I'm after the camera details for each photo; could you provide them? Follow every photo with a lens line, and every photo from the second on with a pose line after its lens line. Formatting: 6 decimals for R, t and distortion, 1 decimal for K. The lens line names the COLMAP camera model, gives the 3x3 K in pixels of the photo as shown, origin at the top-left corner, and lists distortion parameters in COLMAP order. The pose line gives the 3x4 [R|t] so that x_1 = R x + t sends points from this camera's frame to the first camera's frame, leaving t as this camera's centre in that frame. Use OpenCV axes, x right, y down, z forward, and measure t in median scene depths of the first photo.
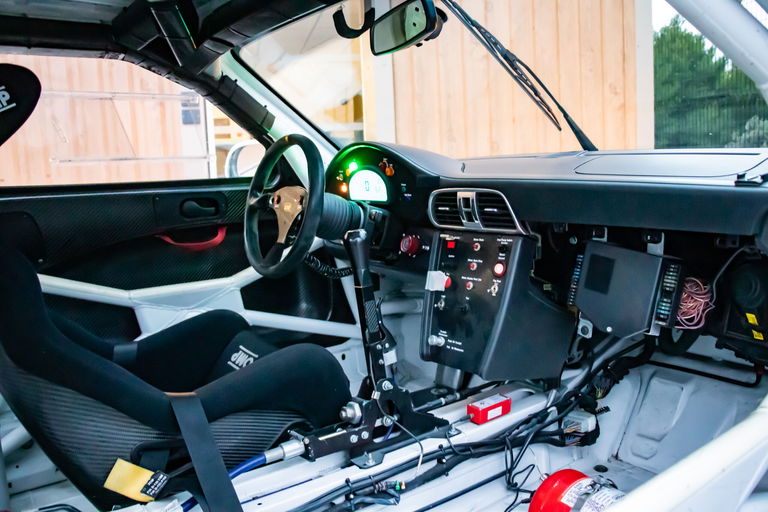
lens RADIAL K [[631.6, 0, 388.1], [0, 631.6, 253.9], [0, 0, 1]] dist [-0.119291, -0.001903]
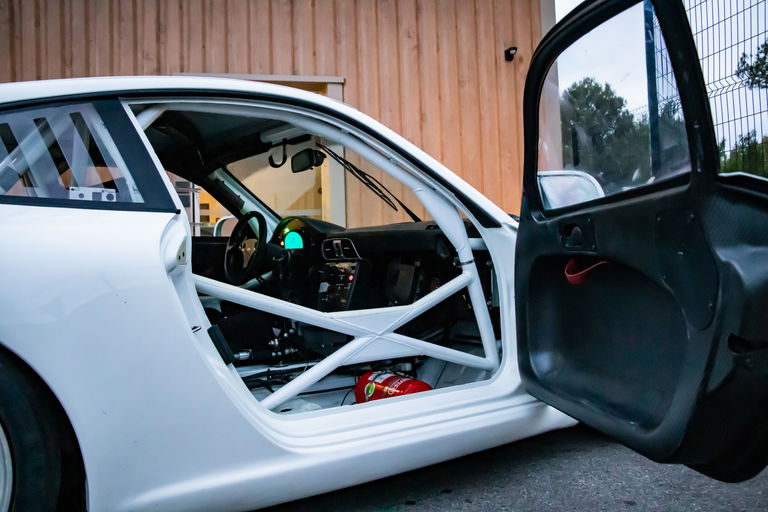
lens RADIAL K [[713.1, 0, 379.9], [0, 713.1, 253.2], [0, 0, 1]] dist [-0.080010, 0.014280]
pose [[0.999844, 0.017629, 0.000729, 0.233685], [-0.017326, 0.988785, -0.148338, 0.248695], [-0.003336, 0.148302, 0.988936, -1.112674]]
